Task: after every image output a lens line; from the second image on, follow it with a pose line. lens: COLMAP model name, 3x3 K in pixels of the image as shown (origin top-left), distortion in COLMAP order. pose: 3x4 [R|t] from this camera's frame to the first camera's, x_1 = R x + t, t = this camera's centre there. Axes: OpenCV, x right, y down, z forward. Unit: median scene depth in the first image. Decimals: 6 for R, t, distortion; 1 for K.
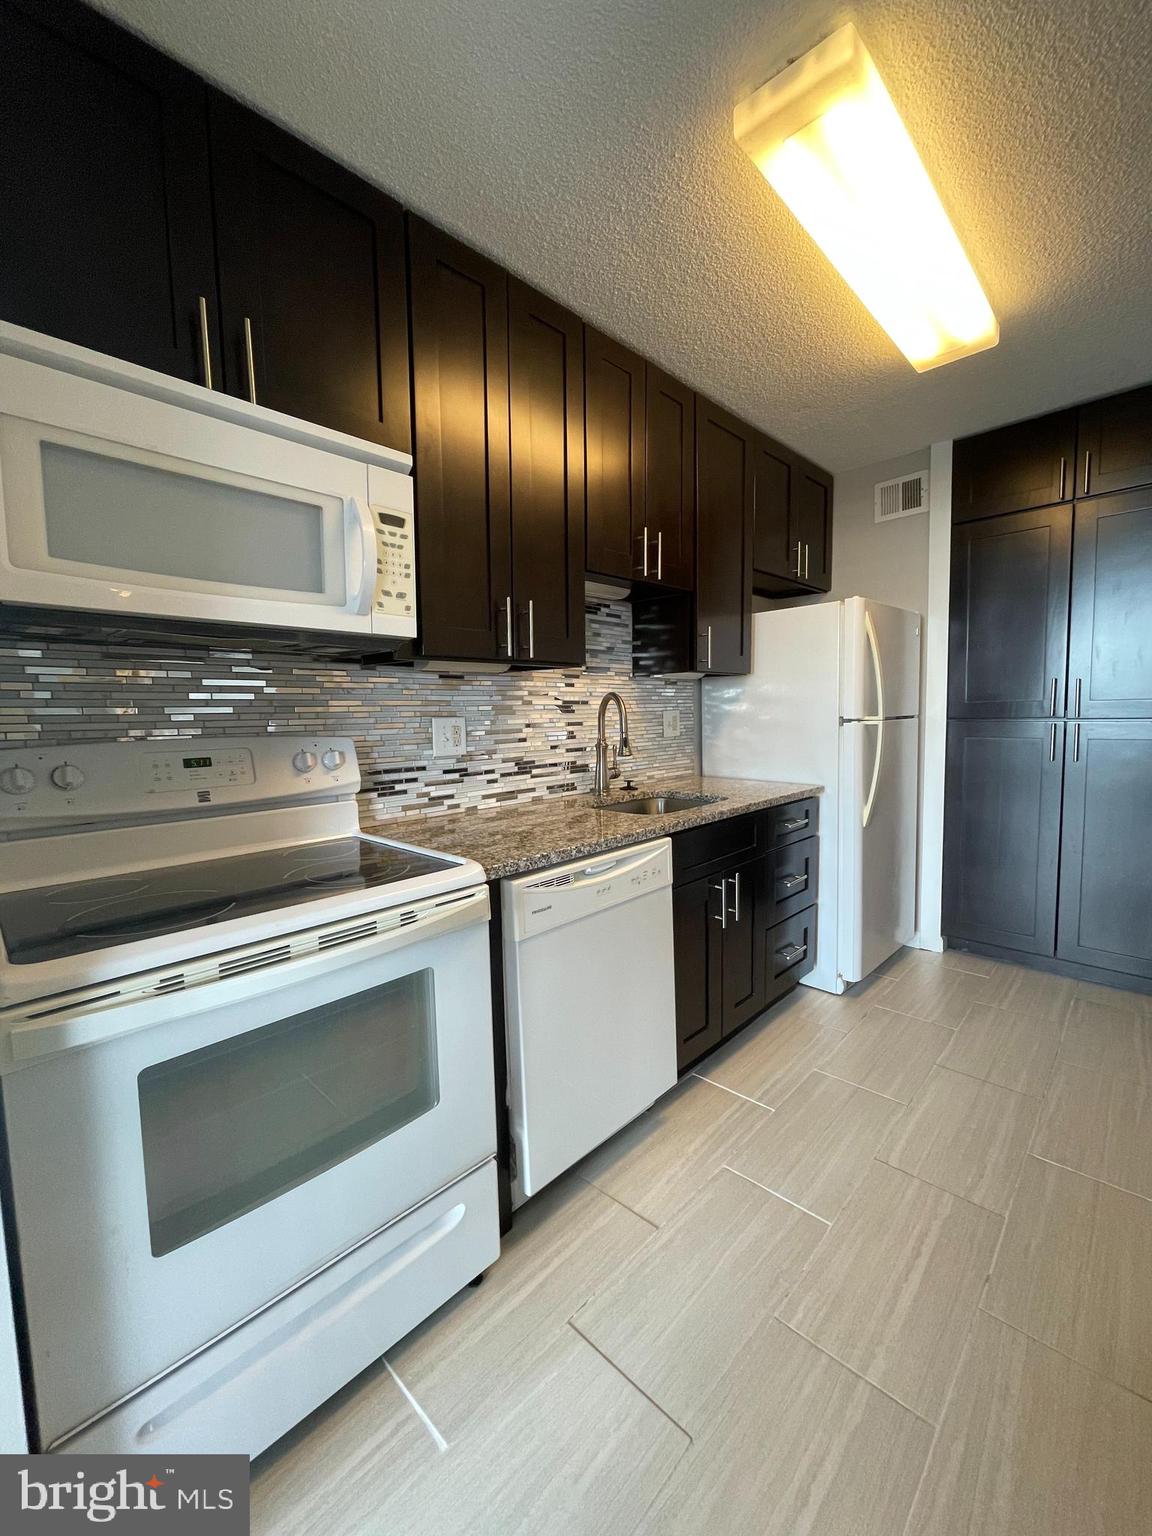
lens RADIAL K [[618.4, 0, 578.1], [0, 618.4, 764.0], [0, 0, 1]] dist [-0.001478, -0.000409]
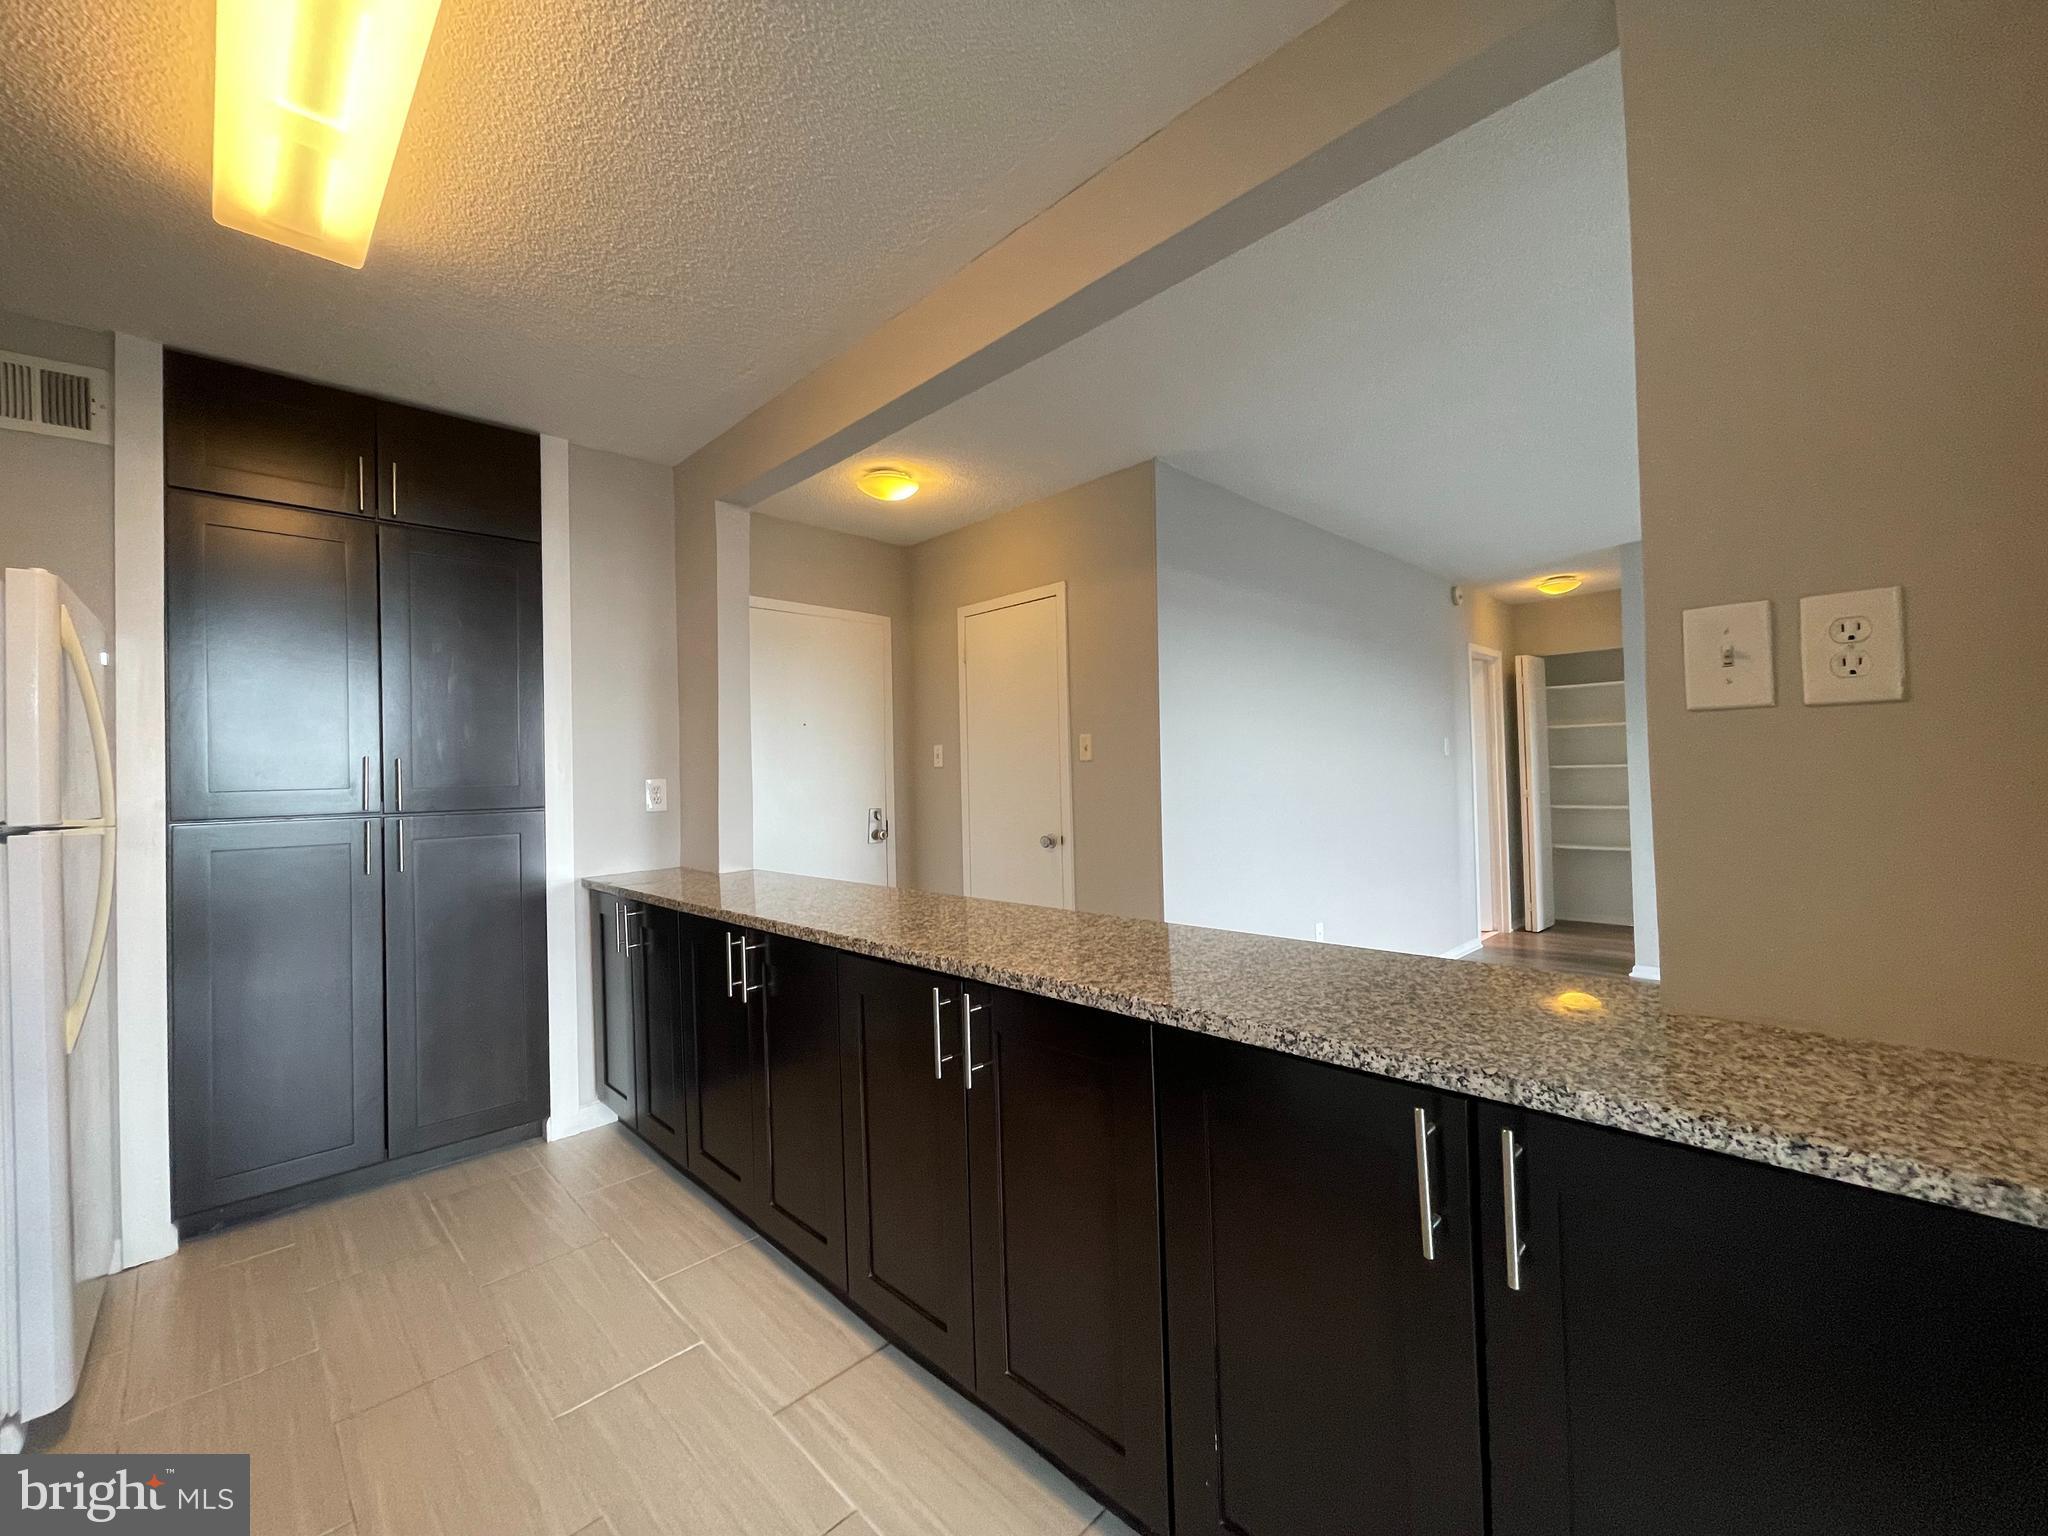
lens RADIAL K [[824.6, 0, 1016.5], [0, 824.6, 760.6], [0, 0, 1]] dist [-0.001478, -0.000409]
pose [[0.022898, 0.039241, 0.998967, -0.234005], [0.106958, 0.993398, -0.041474, -0.026189], [-0.994000, 0.107797, 0.018550, 0.380556]]
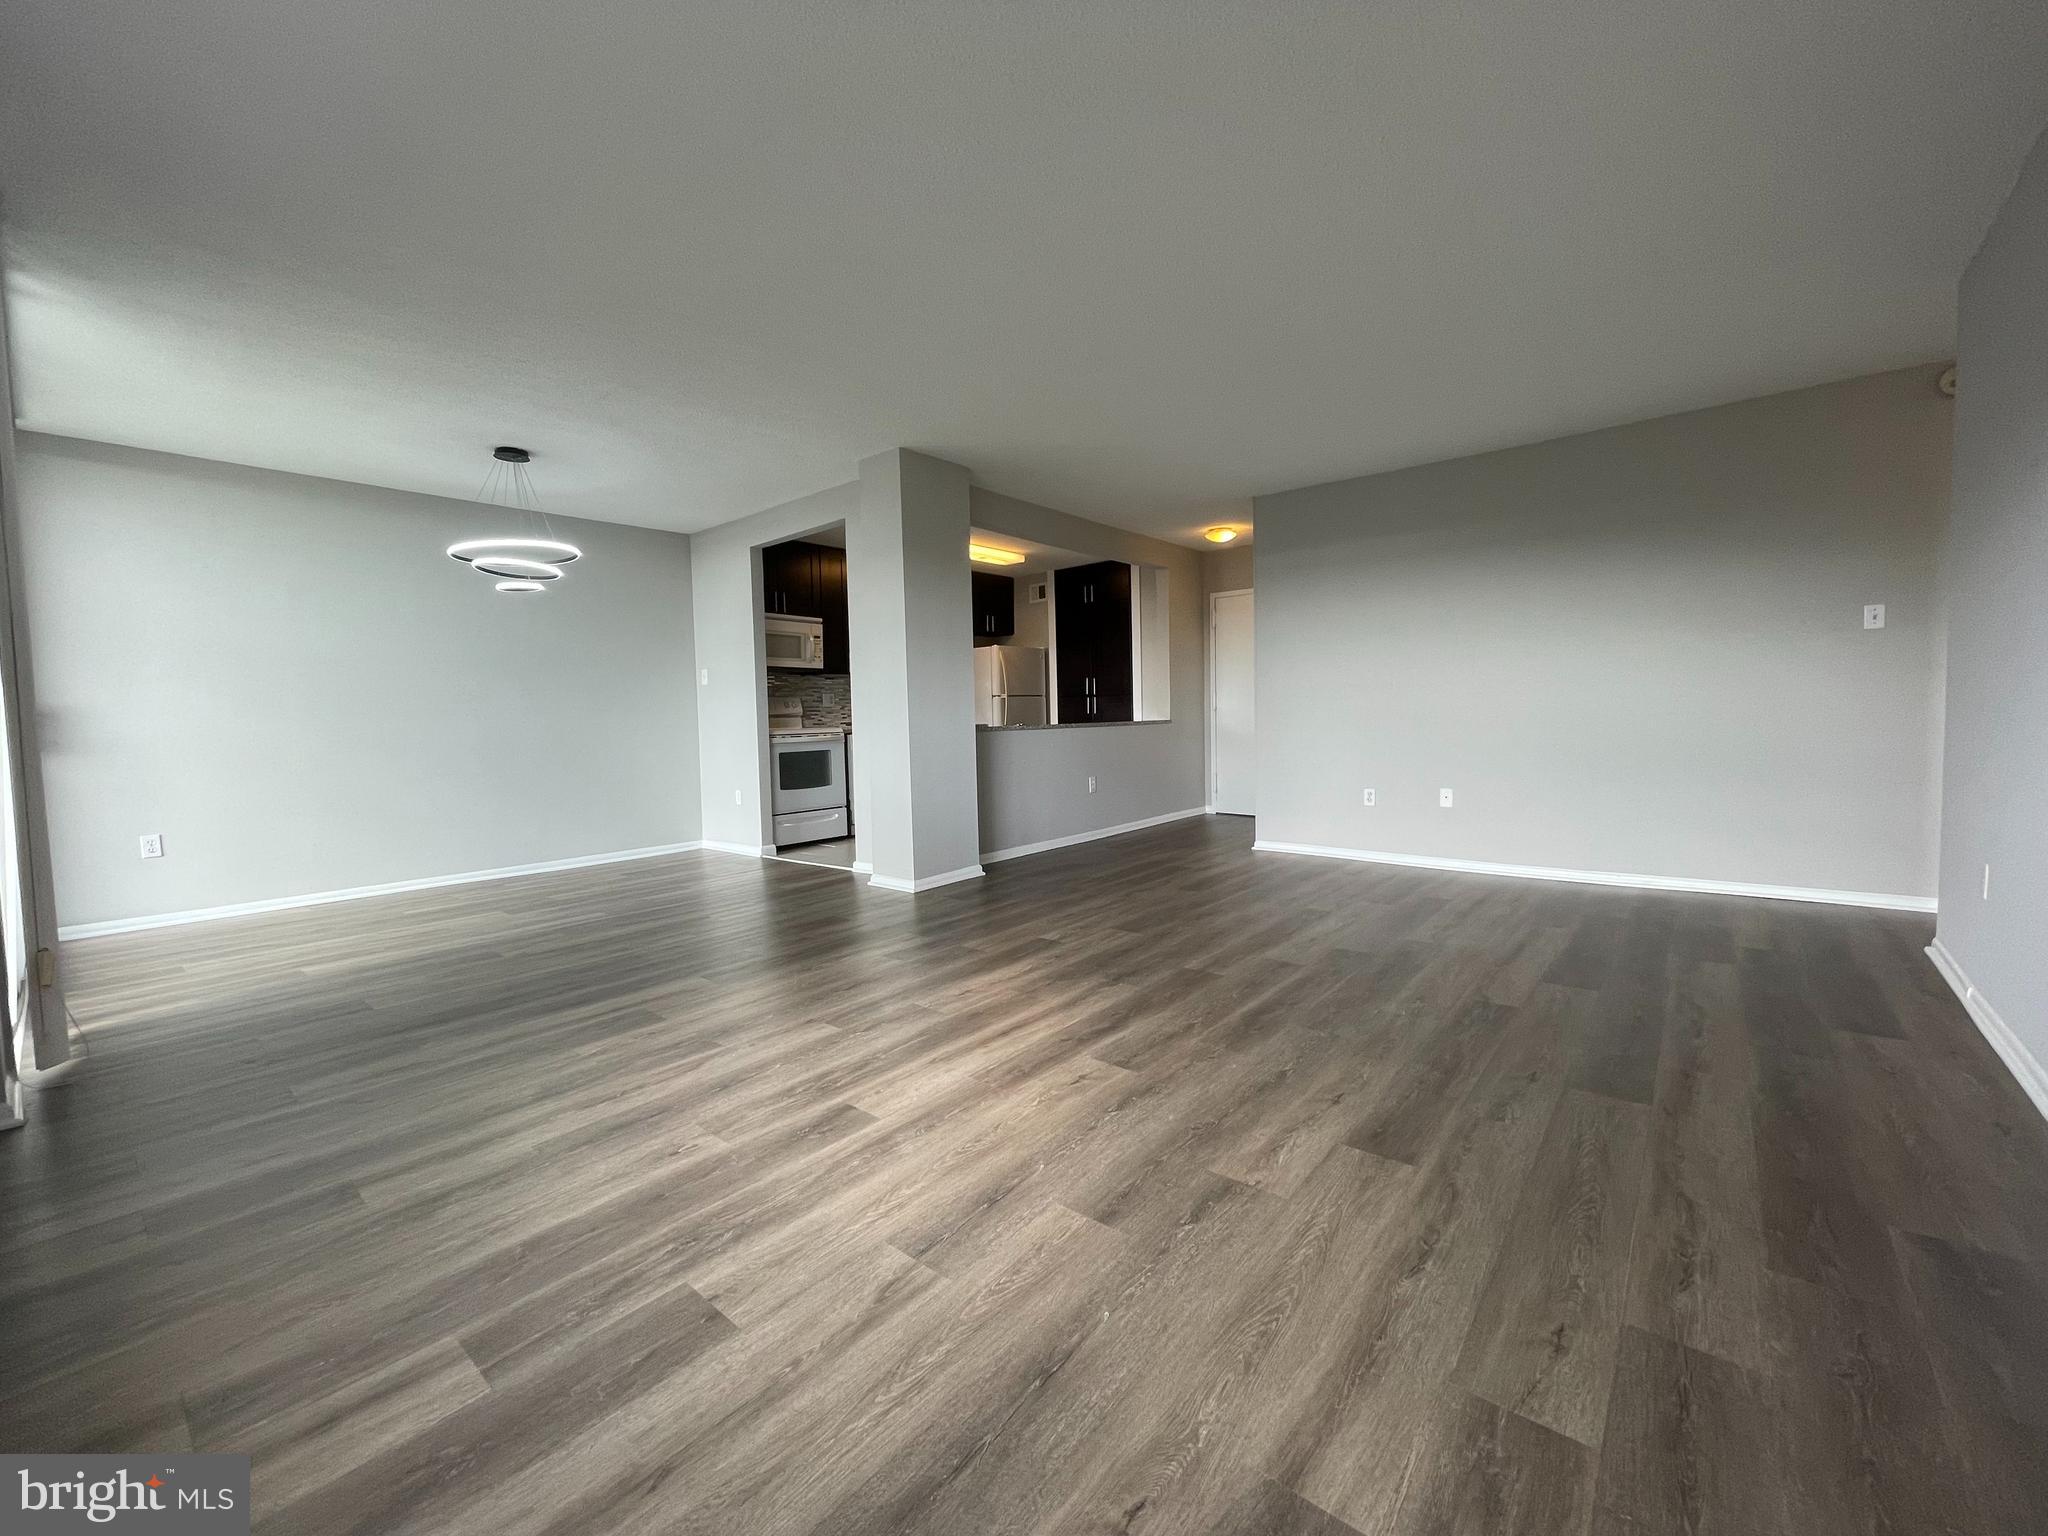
lens RADIAL K [[824.6, 0, 1015.3], [0, 824.6, 766.9], [0, 0, 1]] dist [-0.001478, -0.000409]
pose [[0.997164, -0.007179, 0.074920, 0.409728], [0.008763, 0.999745, -0.020829, 0.400831], [-0.074751, 0.021427, 0.996972, -3.235017]]
